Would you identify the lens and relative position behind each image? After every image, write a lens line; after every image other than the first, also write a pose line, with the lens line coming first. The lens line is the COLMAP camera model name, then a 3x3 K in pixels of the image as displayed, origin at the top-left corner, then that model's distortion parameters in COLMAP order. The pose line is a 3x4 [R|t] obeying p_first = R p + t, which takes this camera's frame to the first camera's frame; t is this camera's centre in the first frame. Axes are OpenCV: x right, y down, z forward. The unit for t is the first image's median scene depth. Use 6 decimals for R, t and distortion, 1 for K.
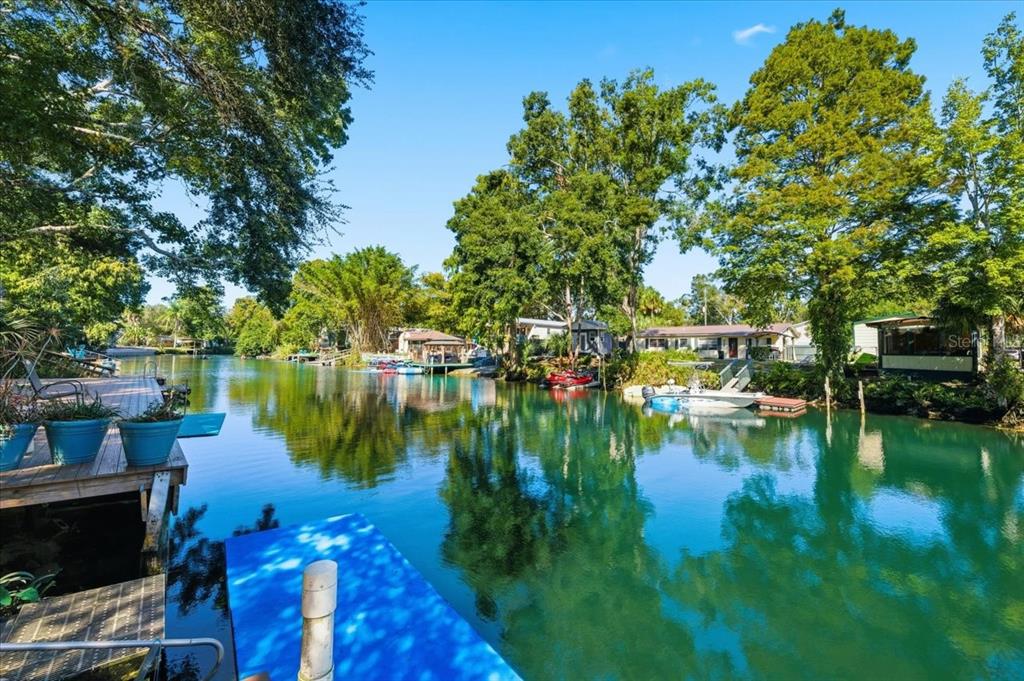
lens RADIAL K [[474.1, 0, 489.6], [0, 474.1, 326.1], [0, 0, 1]] dist [0.034145, 0.000795]
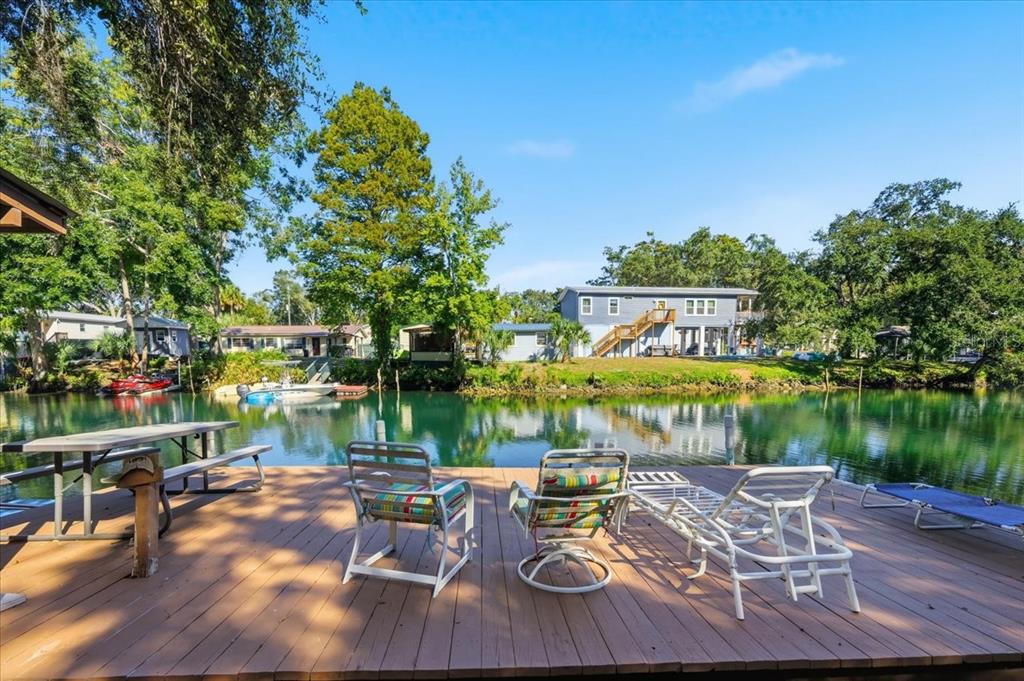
lens RADIAL K [[464.4, 0, 523.3], [0, 464.4, 378.0], [0, 0, 1]] dist [-0.001232, 0.000398]
pose [[0.629745, -0.061552, 0.774360, -0.062934], [-0.027621, 0.994451, 0.101509, -0.011520], [-0.776311, -0.085314, 0.624550, -0.122399]]
